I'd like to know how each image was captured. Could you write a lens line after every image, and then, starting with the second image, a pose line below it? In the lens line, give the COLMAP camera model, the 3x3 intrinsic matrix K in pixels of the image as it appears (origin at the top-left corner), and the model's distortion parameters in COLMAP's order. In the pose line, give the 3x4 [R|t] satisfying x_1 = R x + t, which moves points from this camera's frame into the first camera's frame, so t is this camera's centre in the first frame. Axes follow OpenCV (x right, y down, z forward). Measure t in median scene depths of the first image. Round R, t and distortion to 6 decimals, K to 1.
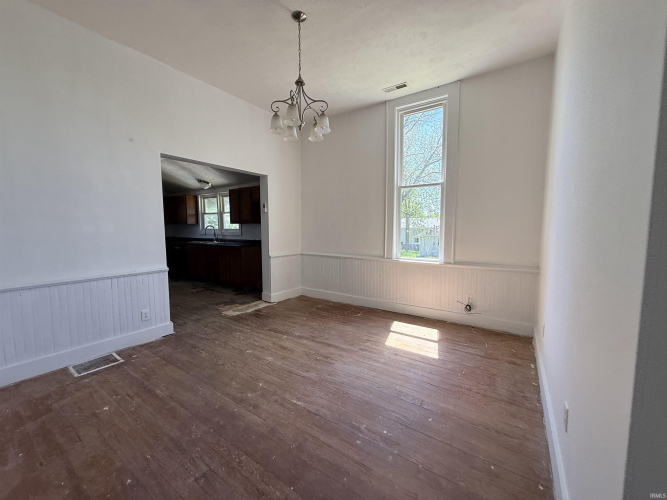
lens RADIAL K [[266.2, 0, 332.9], [0, 266.2, 249.8], [0, 0, 1]] dist [0.000404, -0.000030]
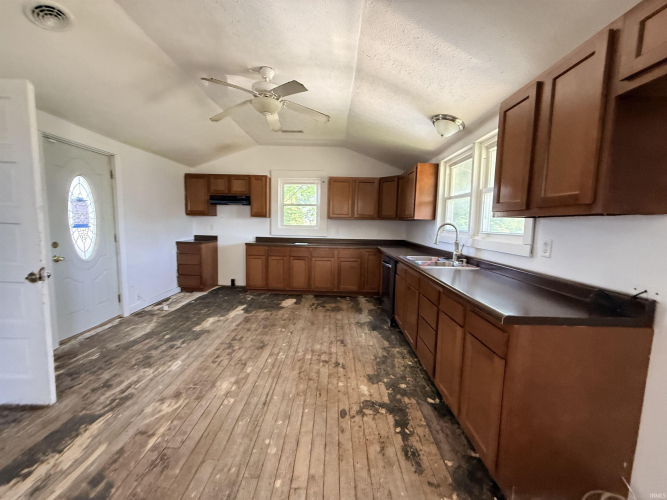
lens RADIAL K [[266.2, 0, 332.9], [0, 266.2, 249.8], [0, 0, 1]] dist [0.000404, -0.000030]
pose [[0.555763, 0.100293, -0.825269, -0.200194], [-0.097296, 0.993721, 0.055242, -0.052143], [0.825627, 0.049594, 0.562032, 0.588750]]
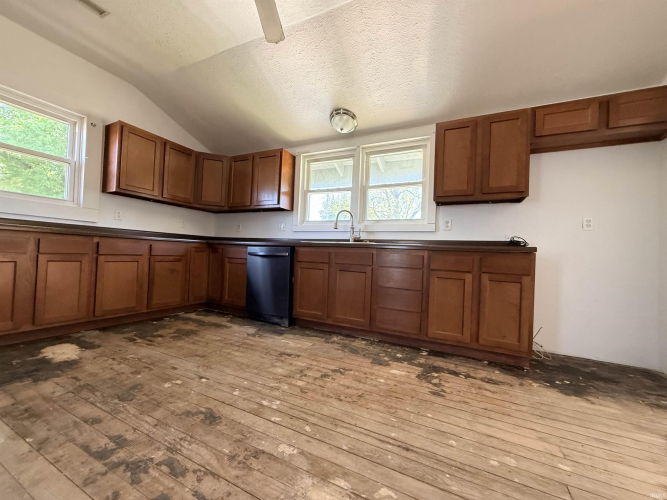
lens RADIAL K [[266.2, 0, 332.9], [0, 266.2, 249.8], [0, 0, 1]] dist [0.000404, -0.000030]
pose [[0.988646, 0.050267, 0.141607, -0.528338], [-0.035609, 0.993918, -0.104209, 0.027988], [-0.145984, 0.097983, 0.984423, 0.528641]]
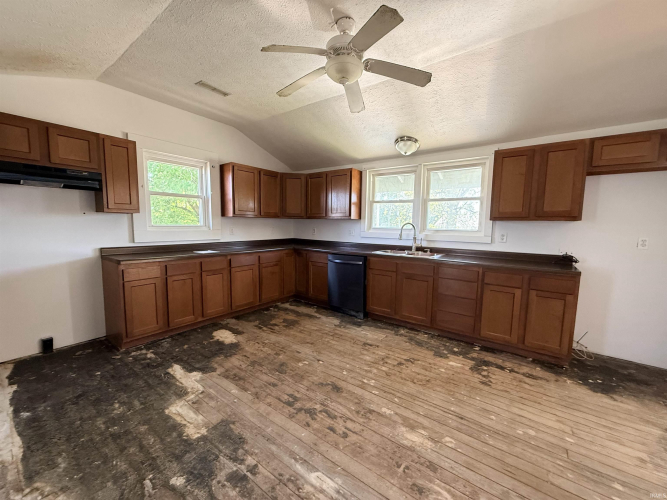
lens RADIAL K [[266.2, 0, 332.9], [0, 266.2, 249.8], [0, 0, 1]] dist [0.000404, -0.000030]
pose [[0.998991, 0.024586, -0.037582, -0.576329], [-0.024114, 0.999625, 0.012974, -0.037012], [0.037887, -0.012055, 0.999209, 0.427030]]
